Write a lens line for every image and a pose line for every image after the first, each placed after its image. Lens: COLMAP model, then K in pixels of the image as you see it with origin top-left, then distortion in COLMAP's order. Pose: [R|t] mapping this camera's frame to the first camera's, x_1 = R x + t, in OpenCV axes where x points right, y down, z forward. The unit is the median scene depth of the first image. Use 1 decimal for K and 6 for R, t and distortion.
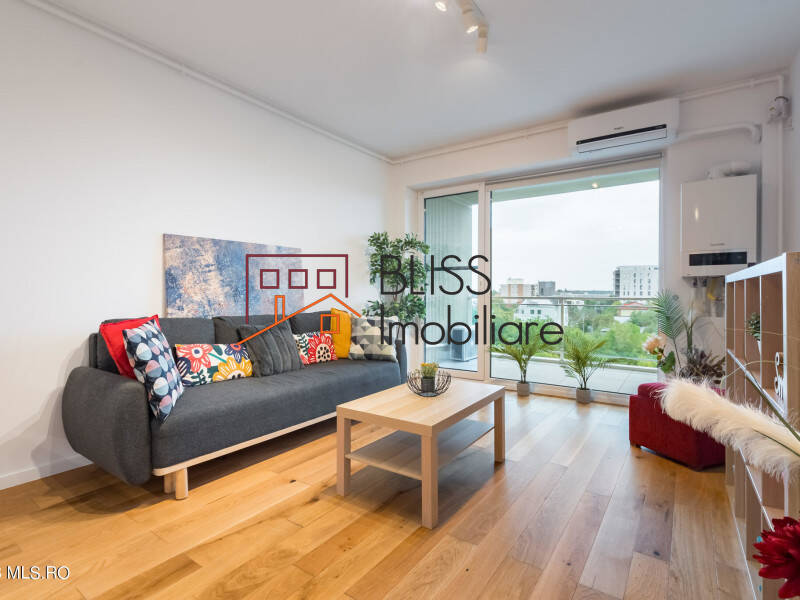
lens RADIAL K [[422.2, 0, 400.0], [0, 422.2, 300.0], [0, 0, 1]] dist [-0.005022, -0.000566]
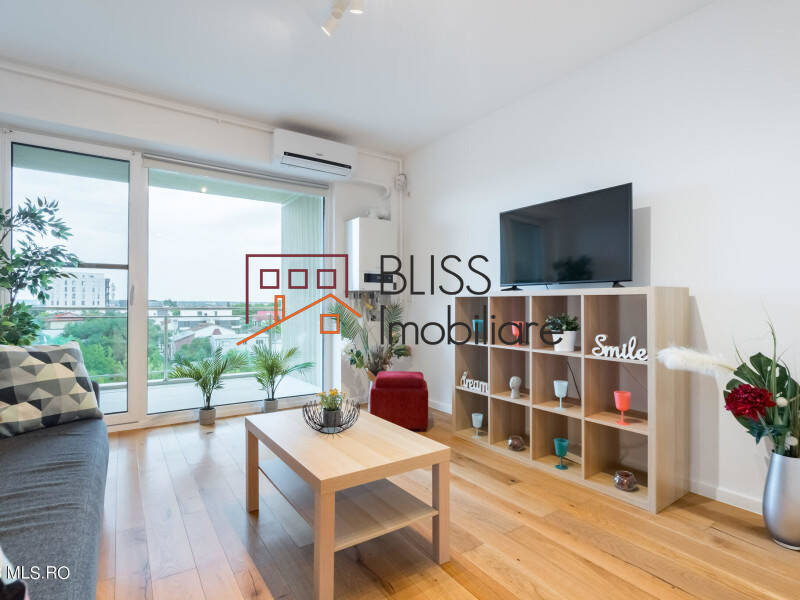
lens RADIAL K [[413.1, 0, 415.7], [0, 413.1, 303.8], [0, 0, 1]] dist [-0.001619, -0.000275]
pose [[0.342772, 0.001409, 0.939418, -0.393896], [0.011282, 0.999921, -0.005616, -0.005620], [-0.939351, 0.012523, 0.342729, 0.372888]]
